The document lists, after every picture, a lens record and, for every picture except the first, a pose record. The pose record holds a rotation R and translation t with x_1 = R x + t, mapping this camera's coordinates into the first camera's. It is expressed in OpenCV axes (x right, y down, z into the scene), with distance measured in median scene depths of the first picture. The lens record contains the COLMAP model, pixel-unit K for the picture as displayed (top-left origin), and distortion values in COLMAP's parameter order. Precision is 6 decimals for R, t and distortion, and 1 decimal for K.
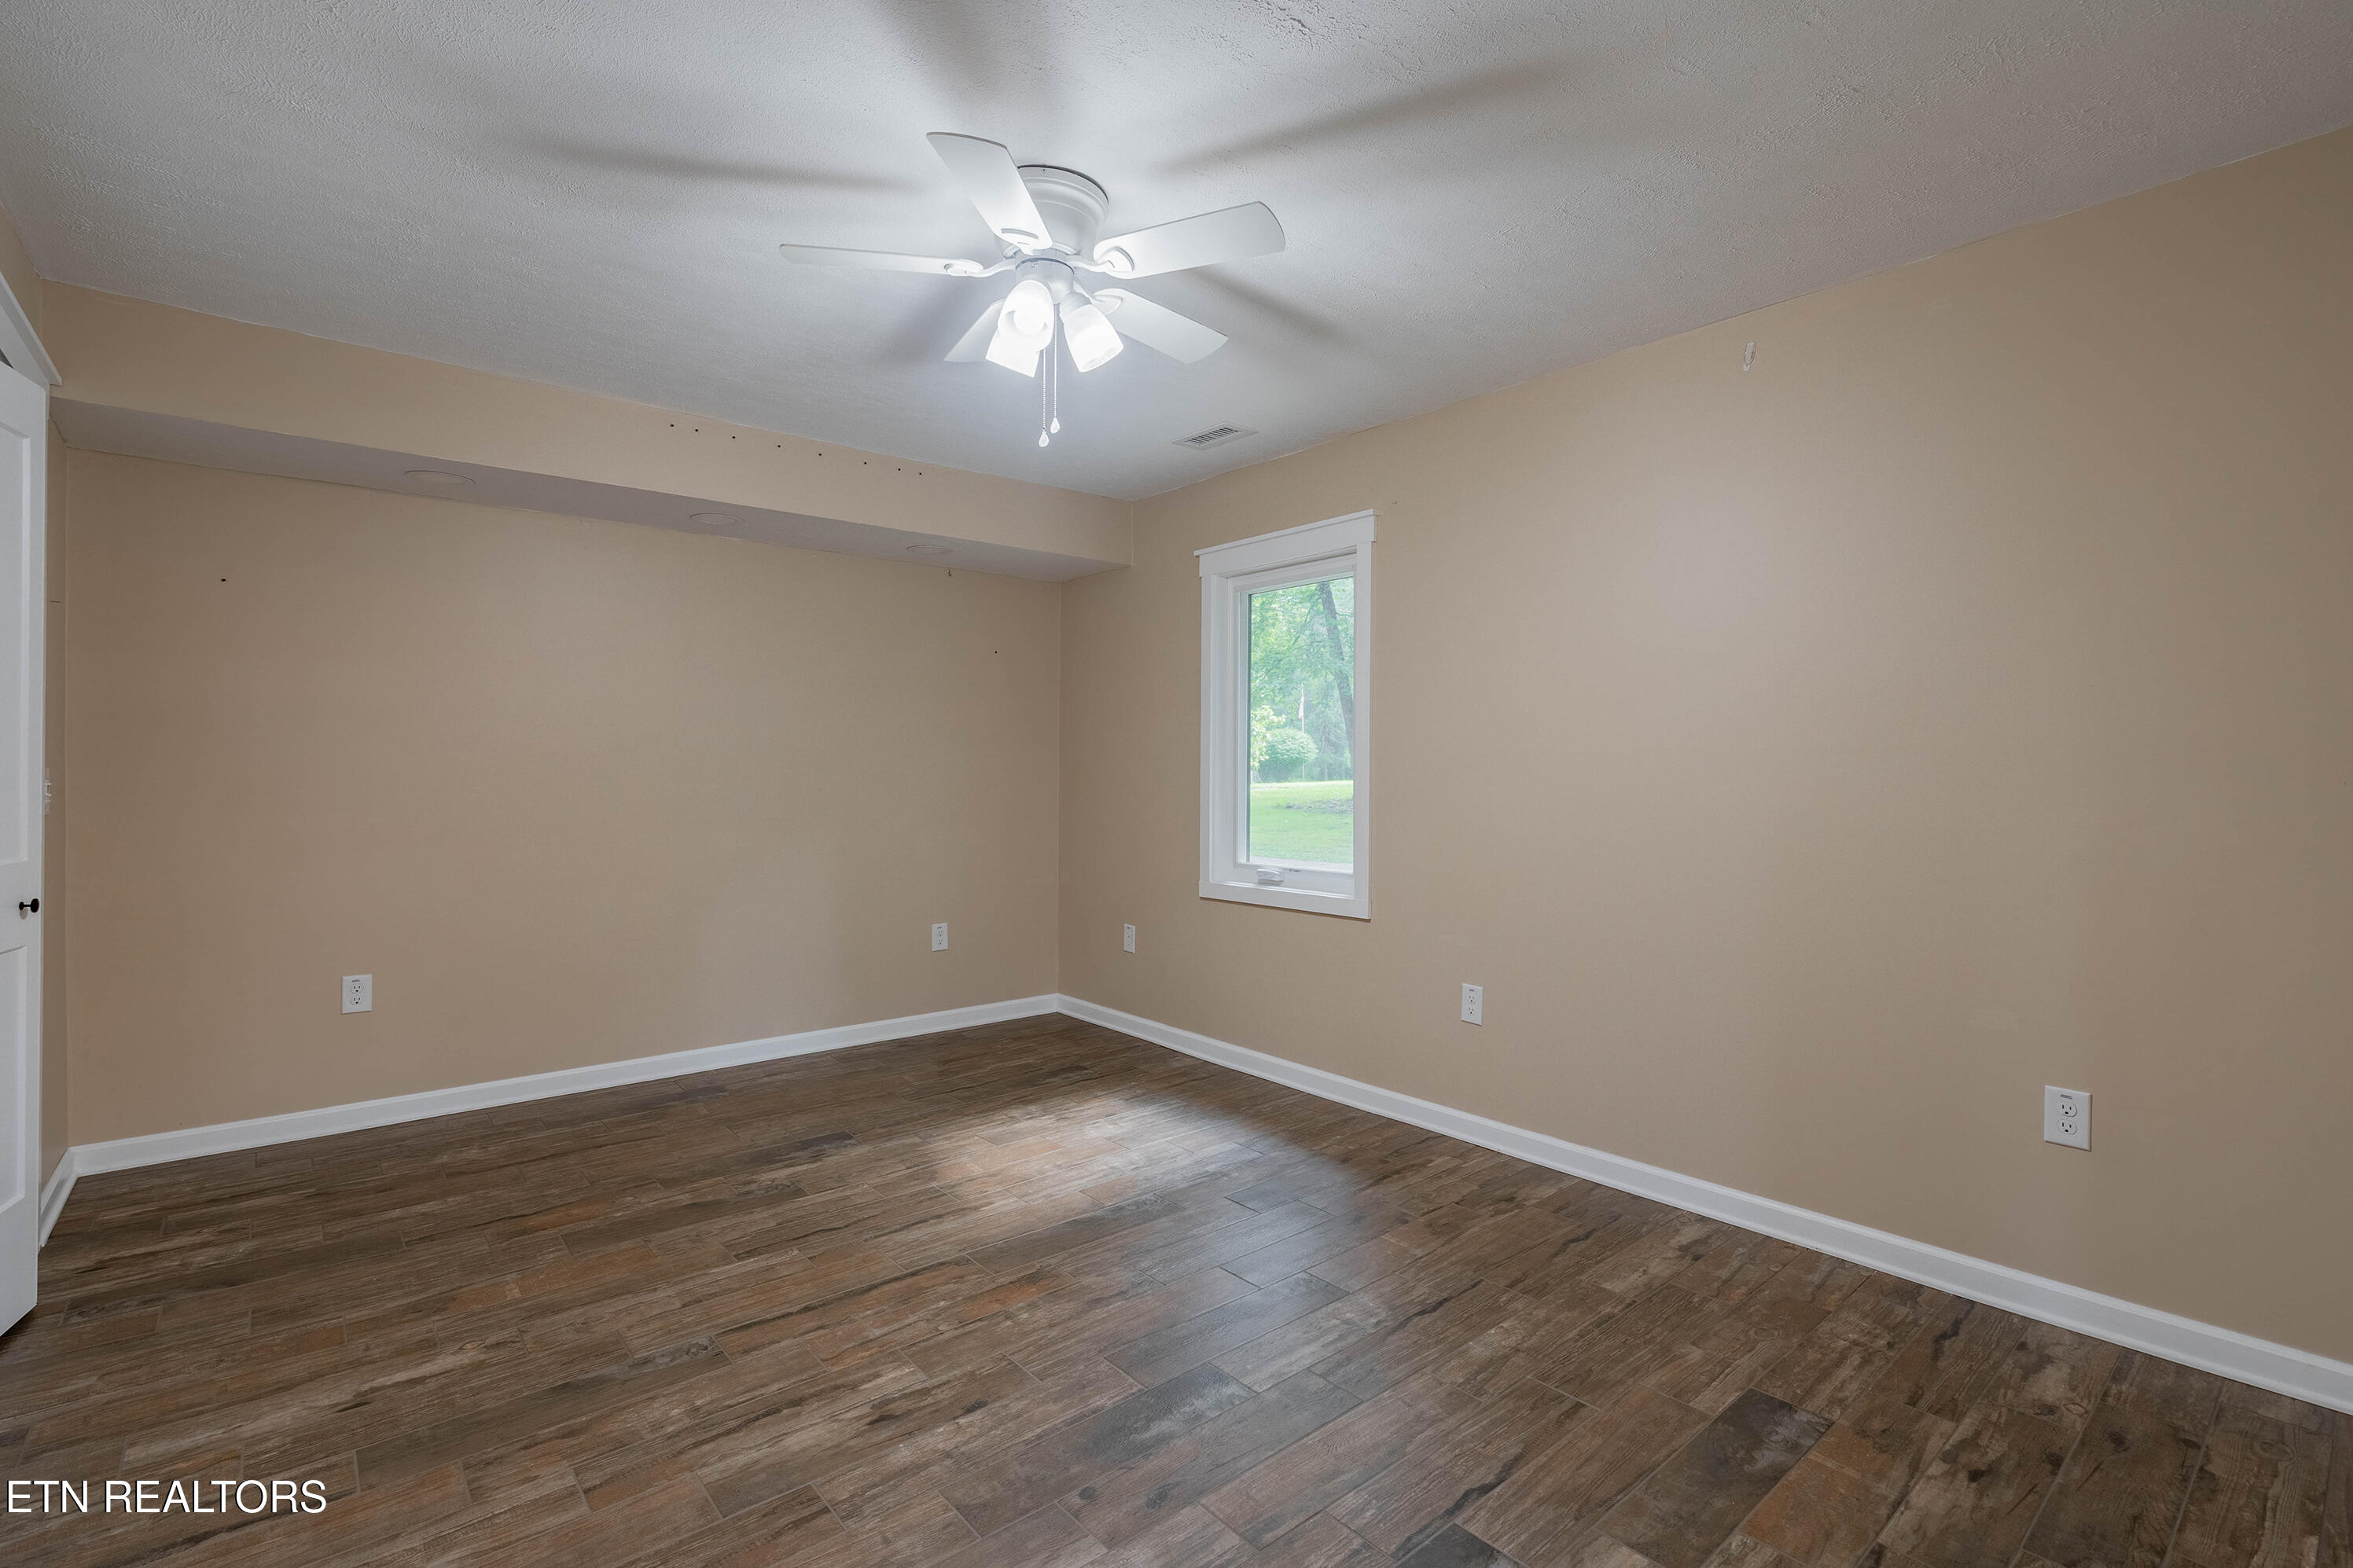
lens RADIAL K [[1081.8, 0, 1176.5], [0, 1081.8, 779.2], [0, 0, 1]] dist [-0.002480, 0.003354]
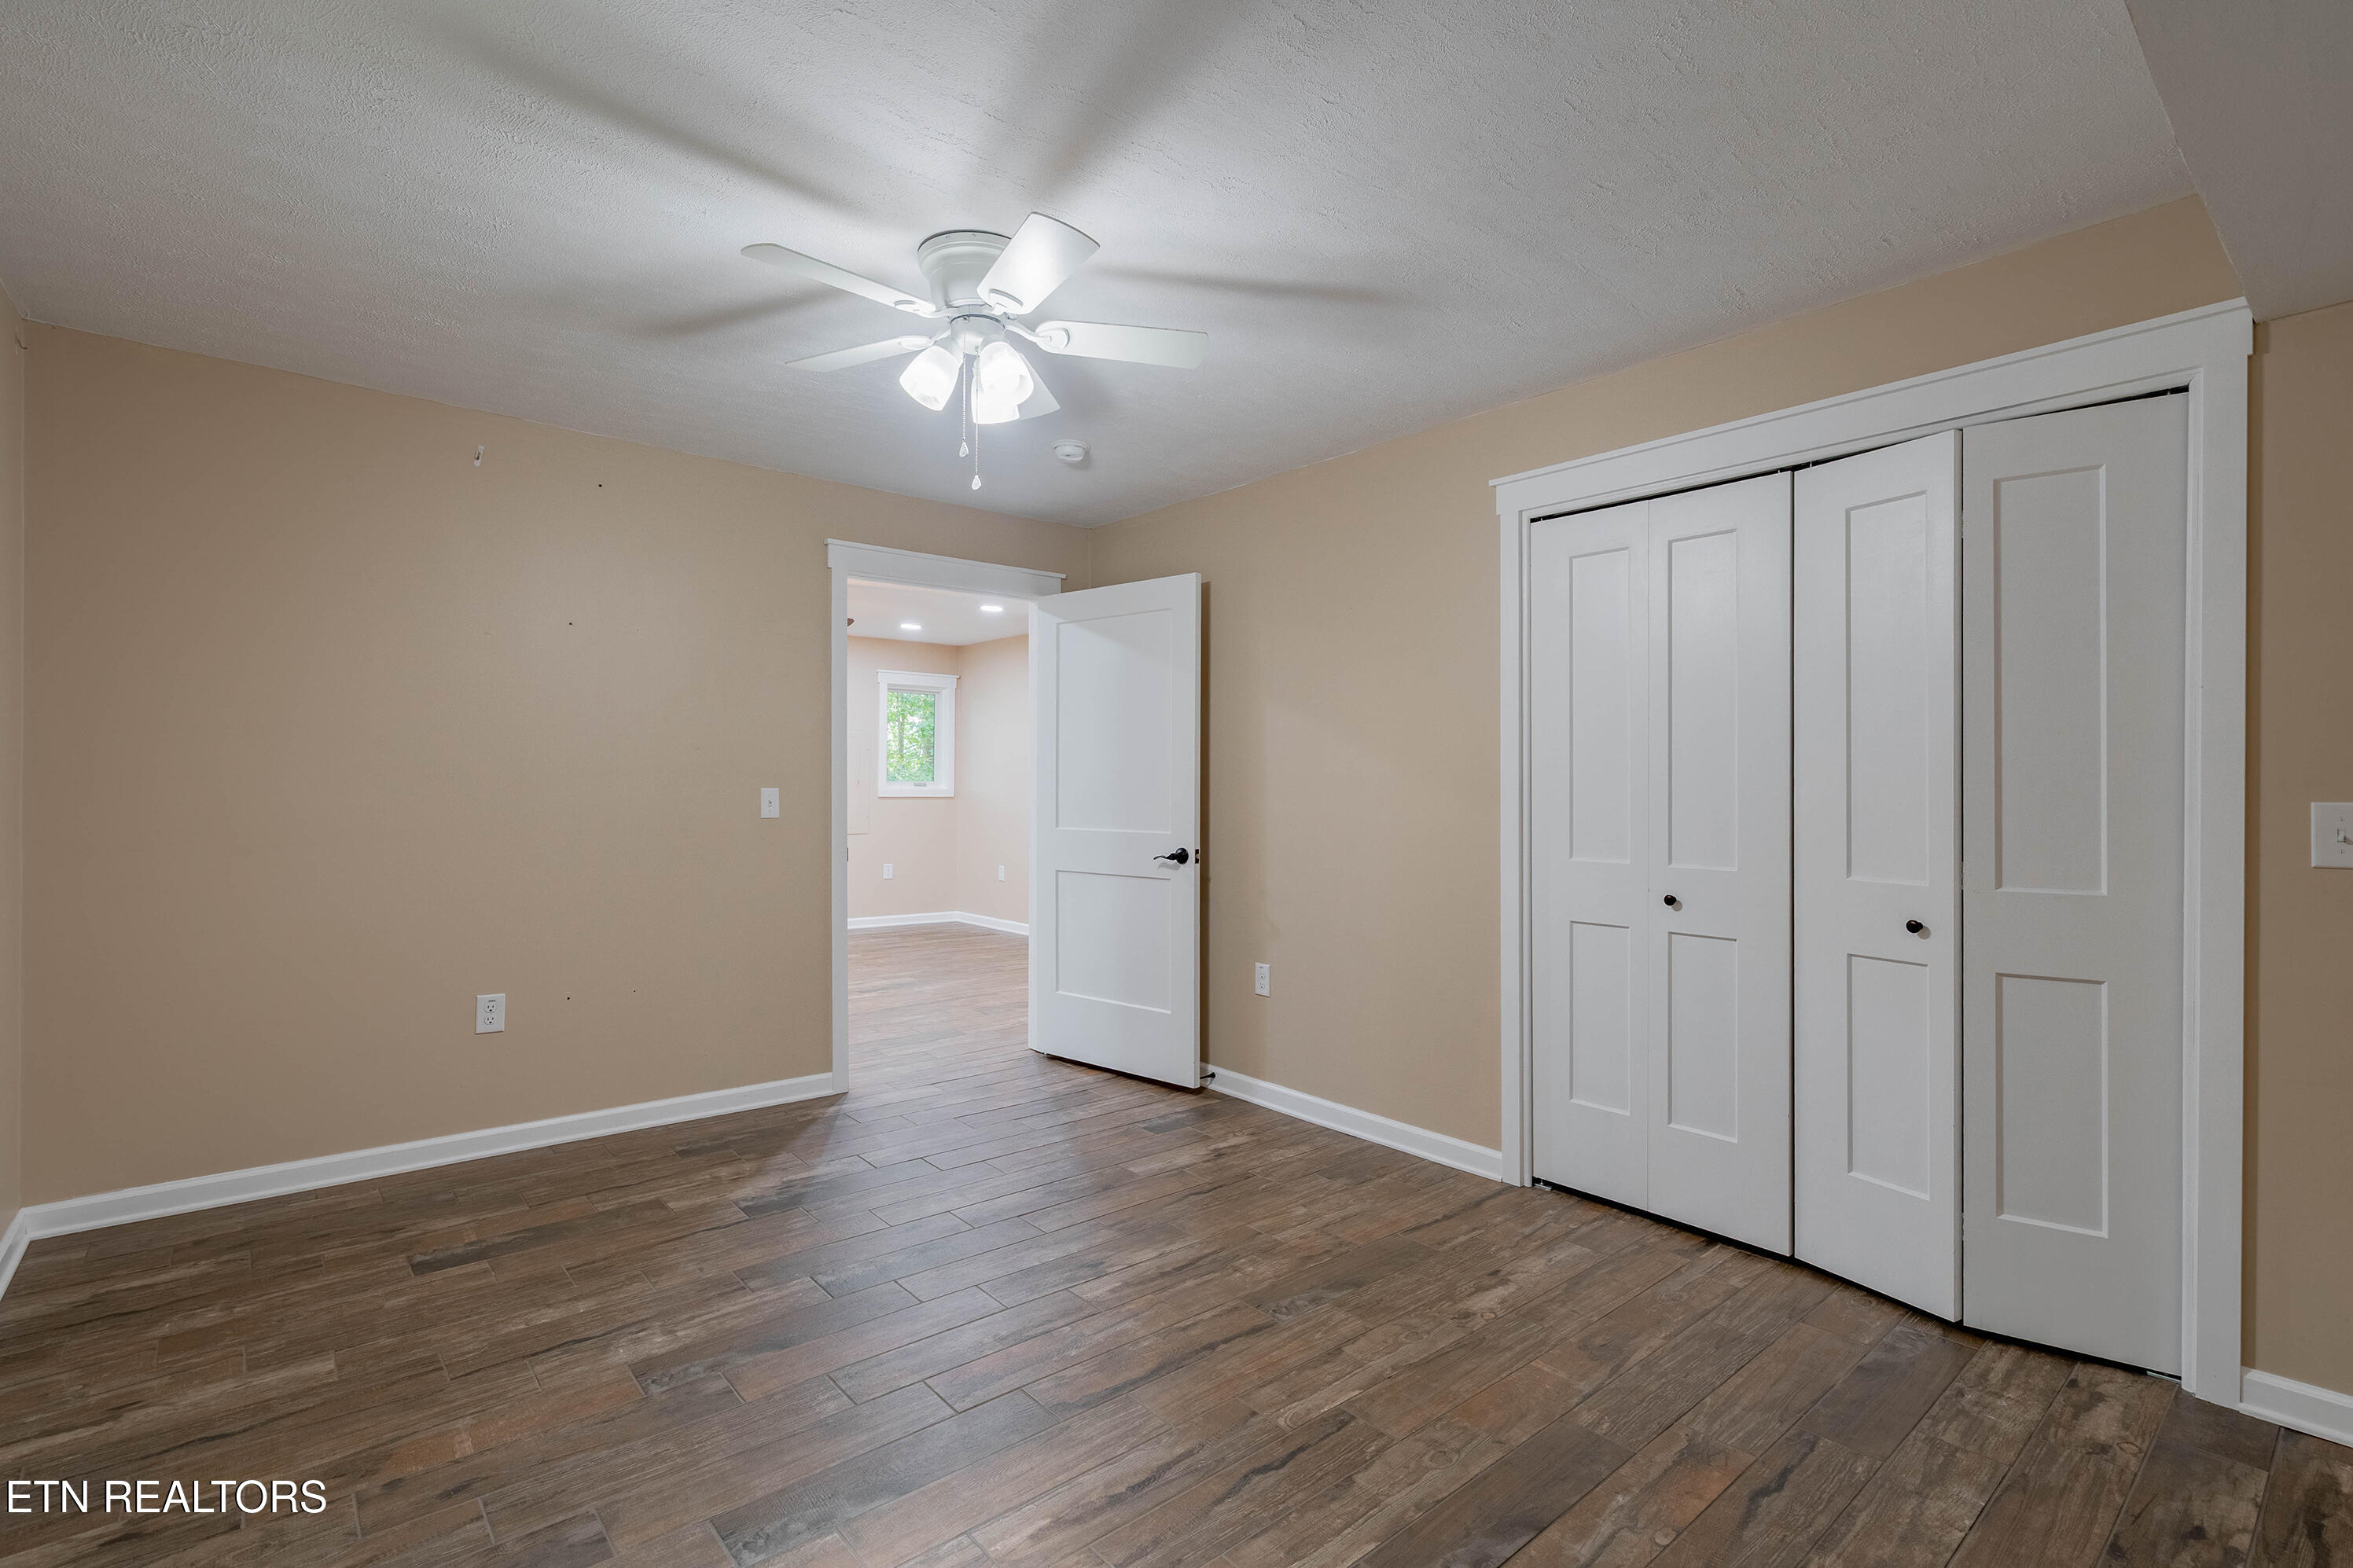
lens RADIAL K [[1081.8, 0, 1178.0], [0, 1081.8, 783.9], [0, 0, 1]] dist [-0.002480, 0.003354]
pose [[-0.999937, -0.008370, -0.007545, -0.316950], [-0.008379, 0.999964, 0.001185, -0.018955], [0.007535, 0.001248, -0.999971, 2.080498]]
